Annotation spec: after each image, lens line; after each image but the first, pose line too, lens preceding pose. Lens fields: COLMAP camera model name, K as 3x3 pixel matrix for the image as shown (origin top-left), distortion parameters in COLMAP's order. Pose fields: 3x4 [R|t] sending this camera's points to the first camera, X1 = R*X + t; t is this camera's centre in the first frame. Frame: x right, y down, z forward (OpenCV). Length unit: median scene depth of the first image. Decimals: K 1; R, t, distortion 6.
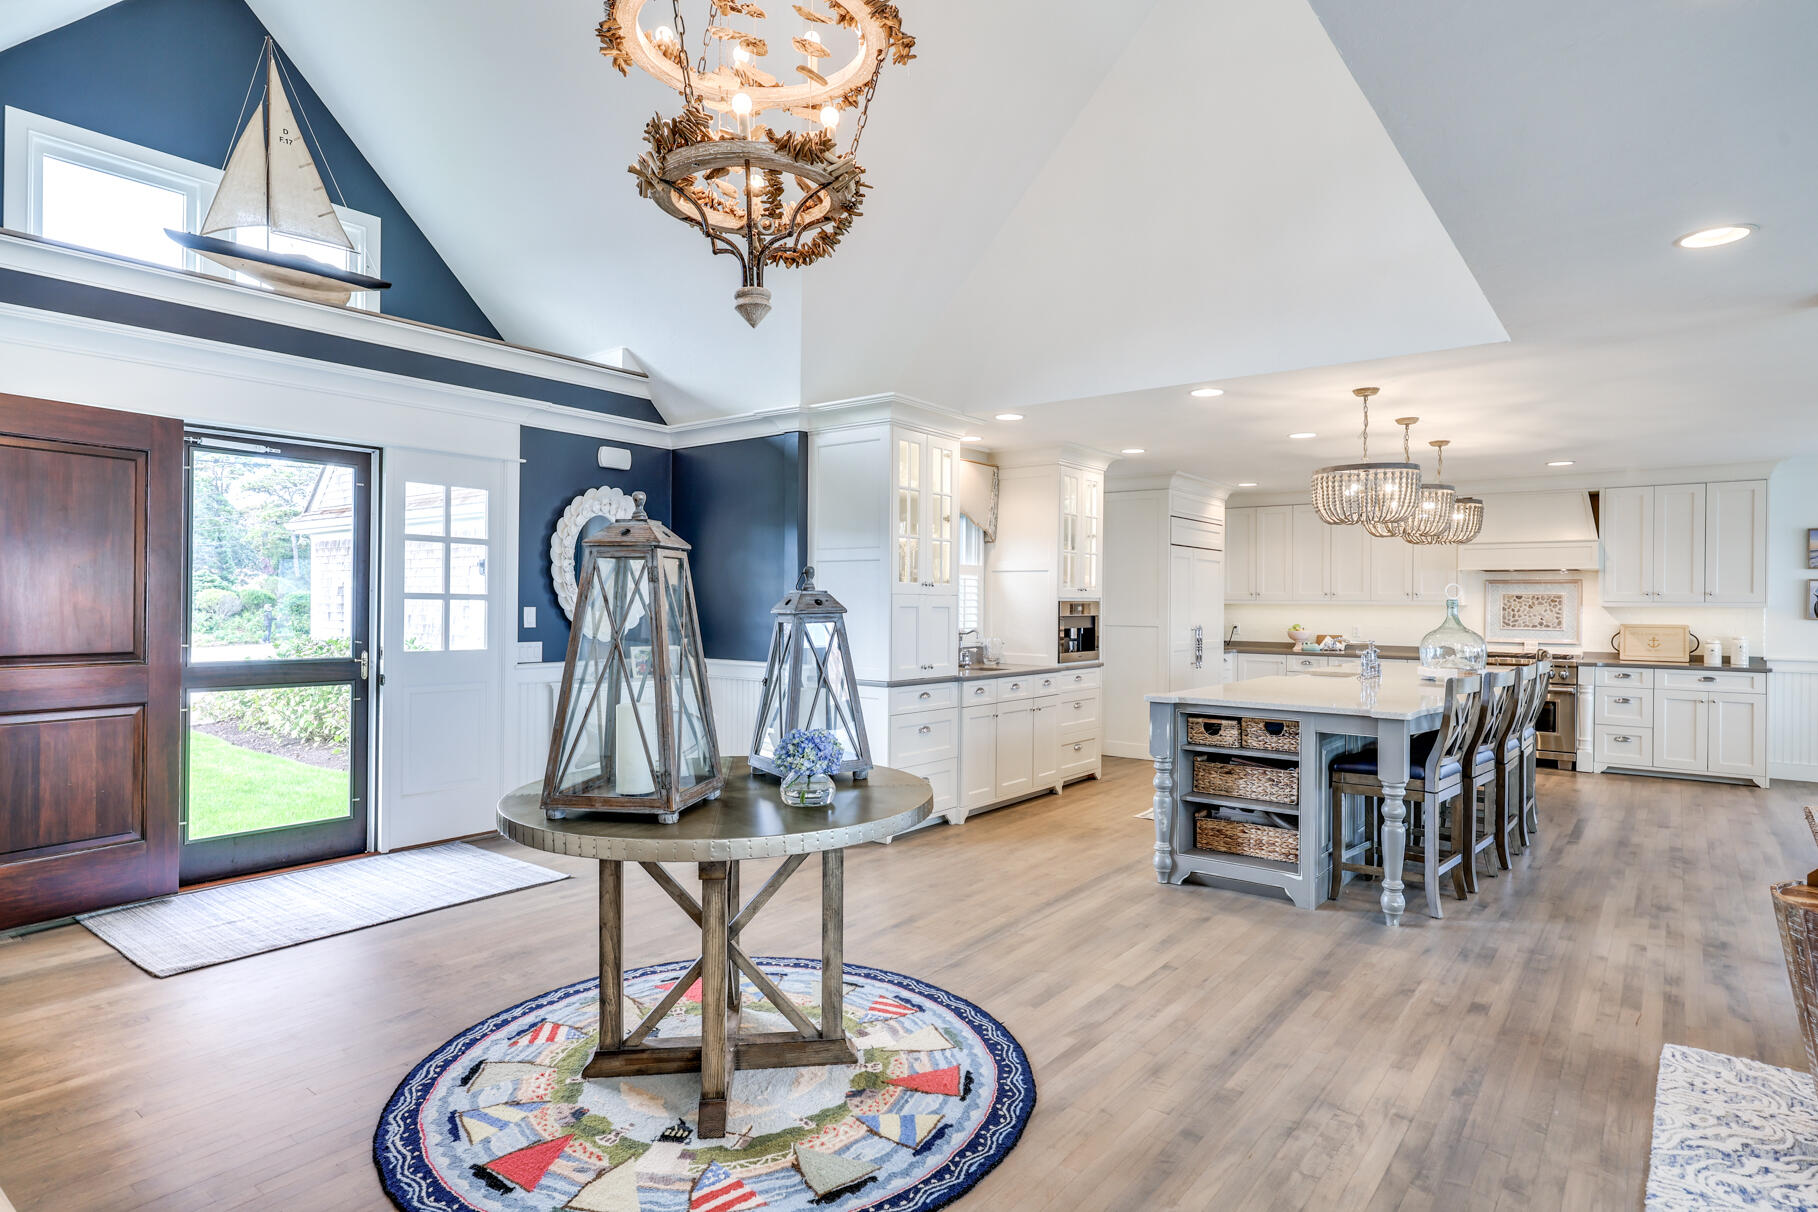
lens RADIAL K [[975.6, 0, 909.0], [0, 975.6, 606.0], [0, 0, 1]] dist [0.002160, -0.000503]
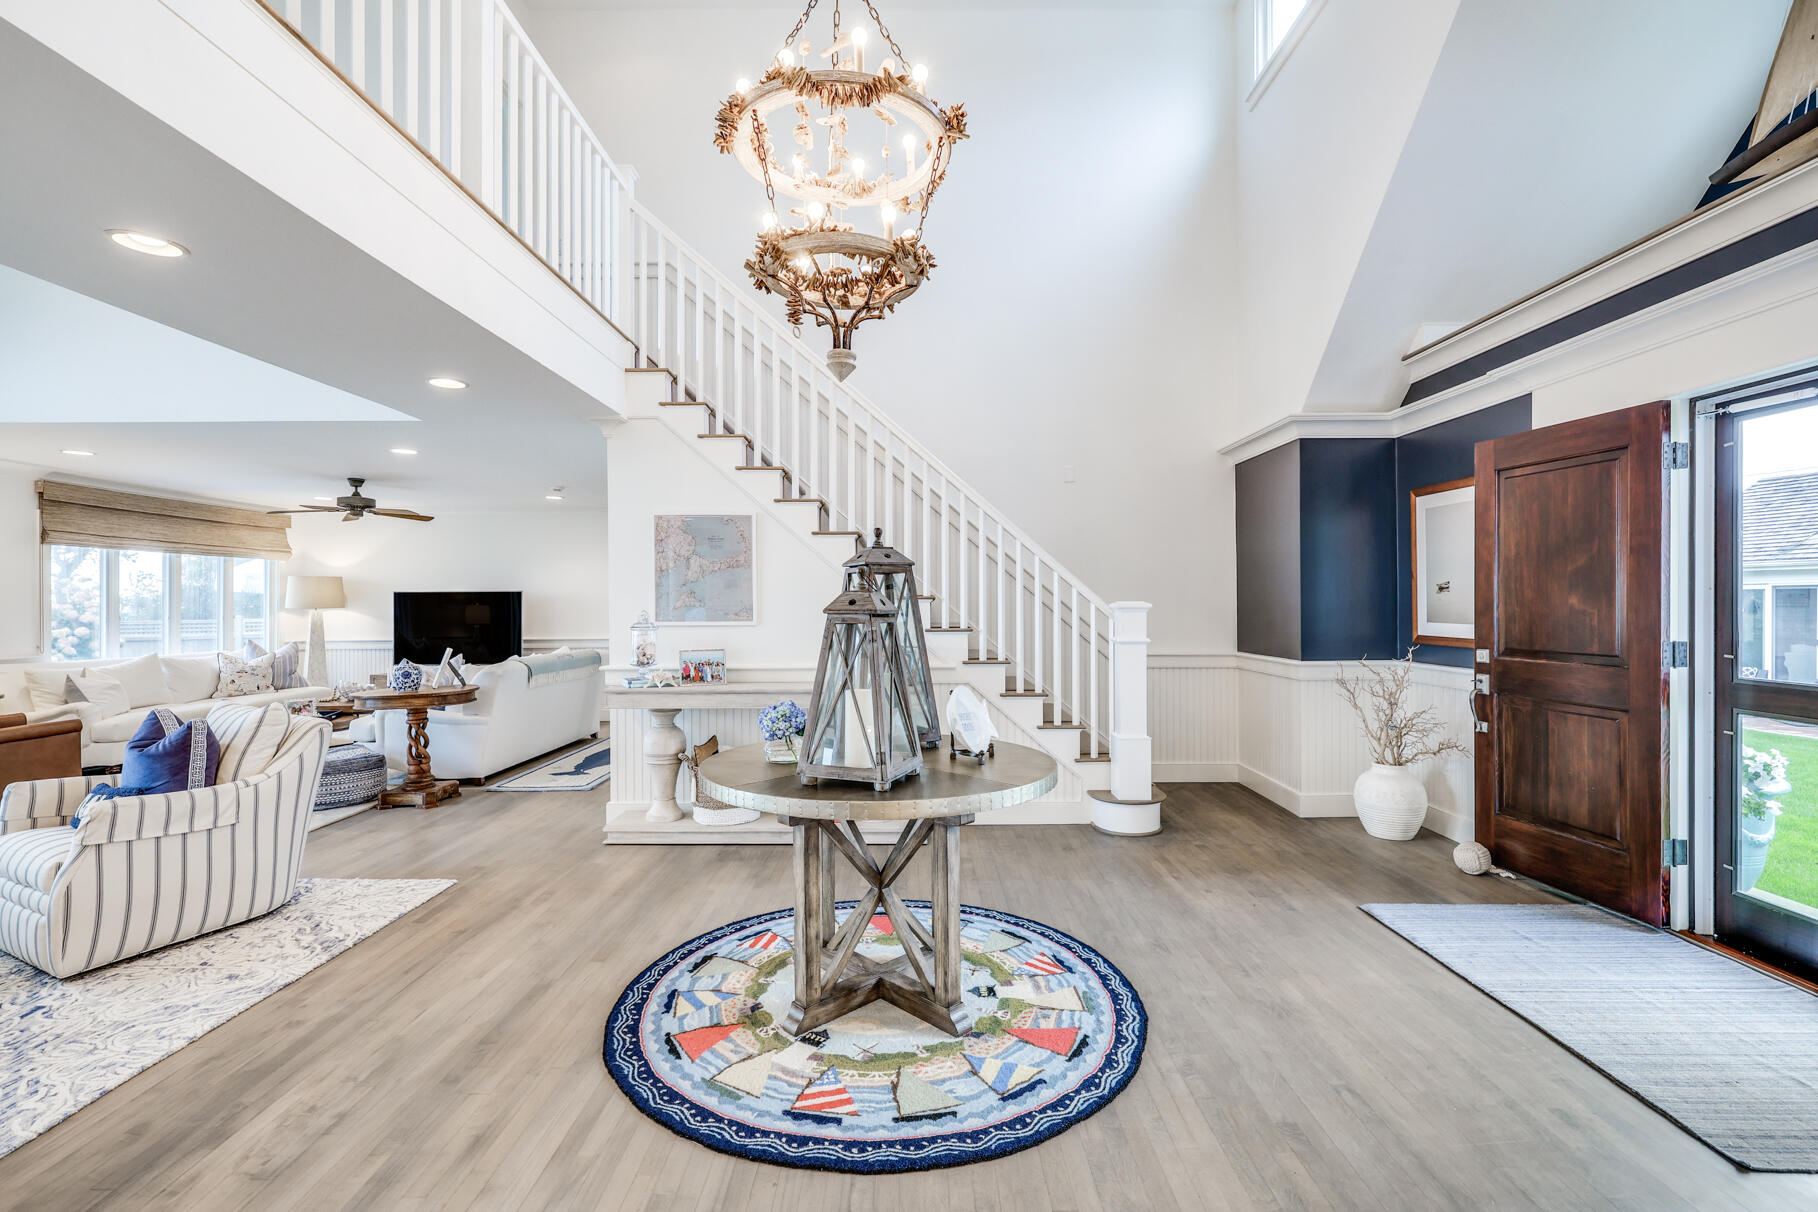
lens RADIAL K [[804.8, 0, 909.0], [0, 804.8, 606.0], [0, 0, 1]] dist [-0.001050, -0.000401]
pose [[-0.790209, -0.002755, -0.612832, 0.180747], [-0.004059, 0.999991, 0.000739, -0.000371], [0.612824, 0.003072, -0.790213, 0.841149]]
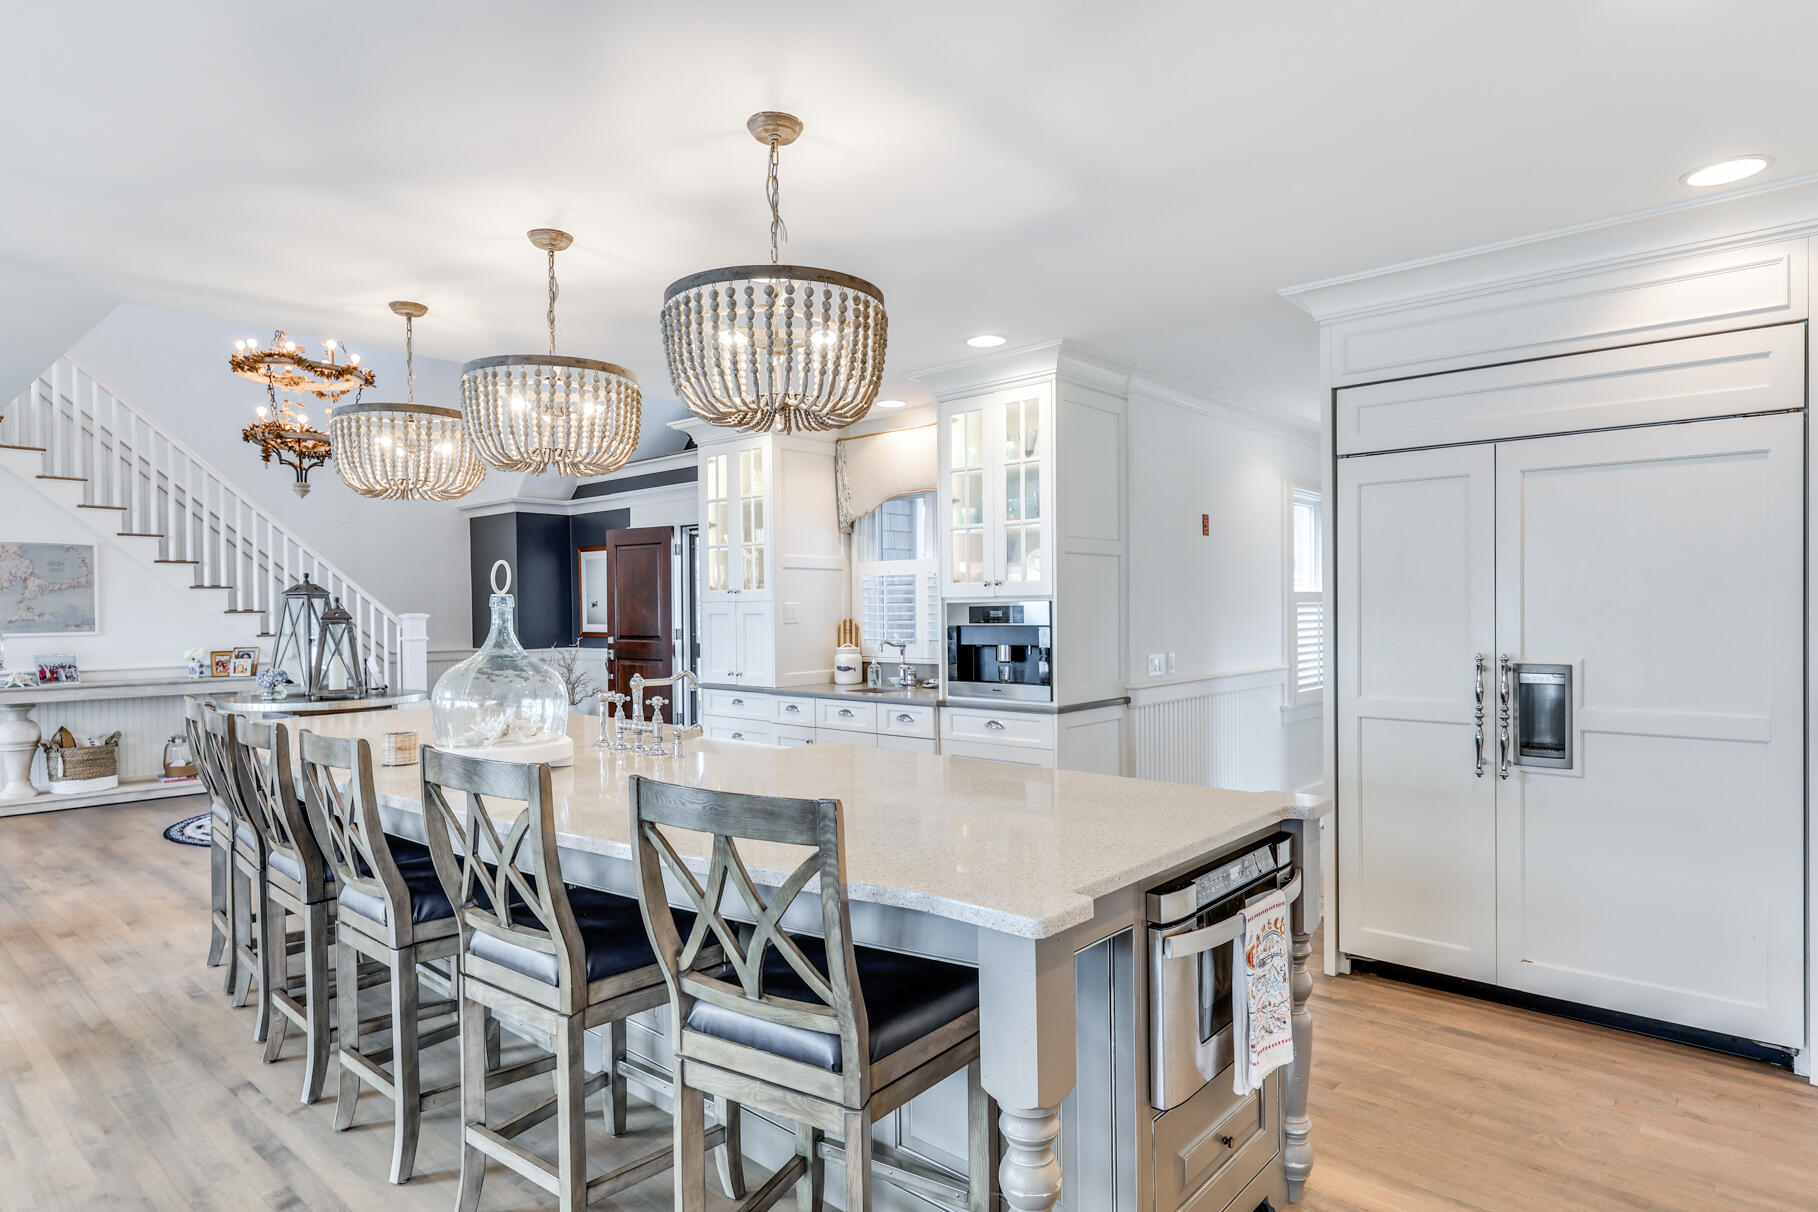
lens RADIAL K [[1006.4, 0, 909.0], [0, 1006.4, 606.0], [0, 0, 1]] dist [-0.007818, 0.000852]
pose [[-0.054269, -0.009986, -0.998476, 0.989058], [0.006980, 0.999922, -0.010380, 0.004554], [0.998502, -0.007533, -0.054195, 1.174149]]
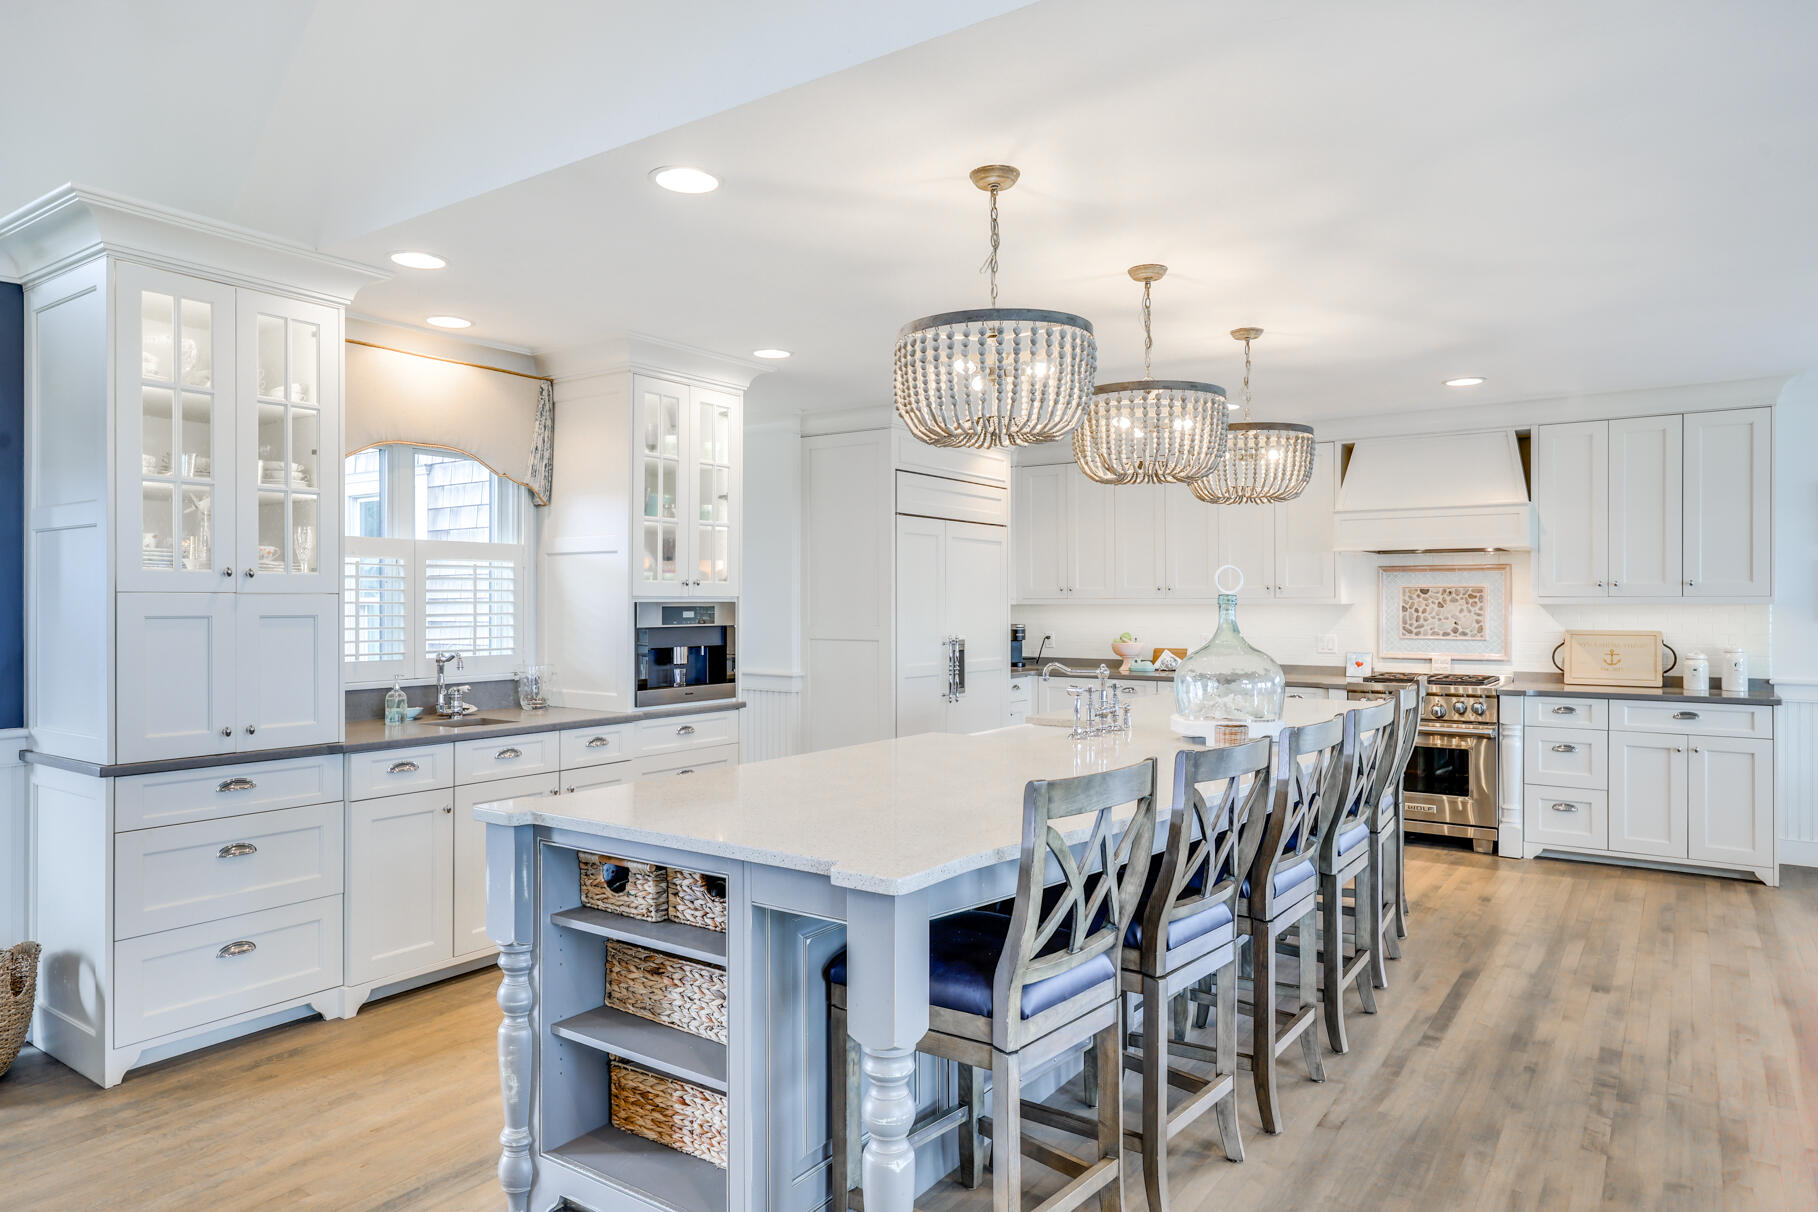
lens RADIAL K [[1115.7, 0, 909.0], [0, 1115.7, 606.0], [0, 0, 1]] dist [0.002532, 0.000944]
pose [[0.998331, -0.008129, 0.057180, 0.330139], [0.008252, 0.999964, -0.001915, -0.000304], [-0.057163, 0.002383, 0.998362, 0.366734]]
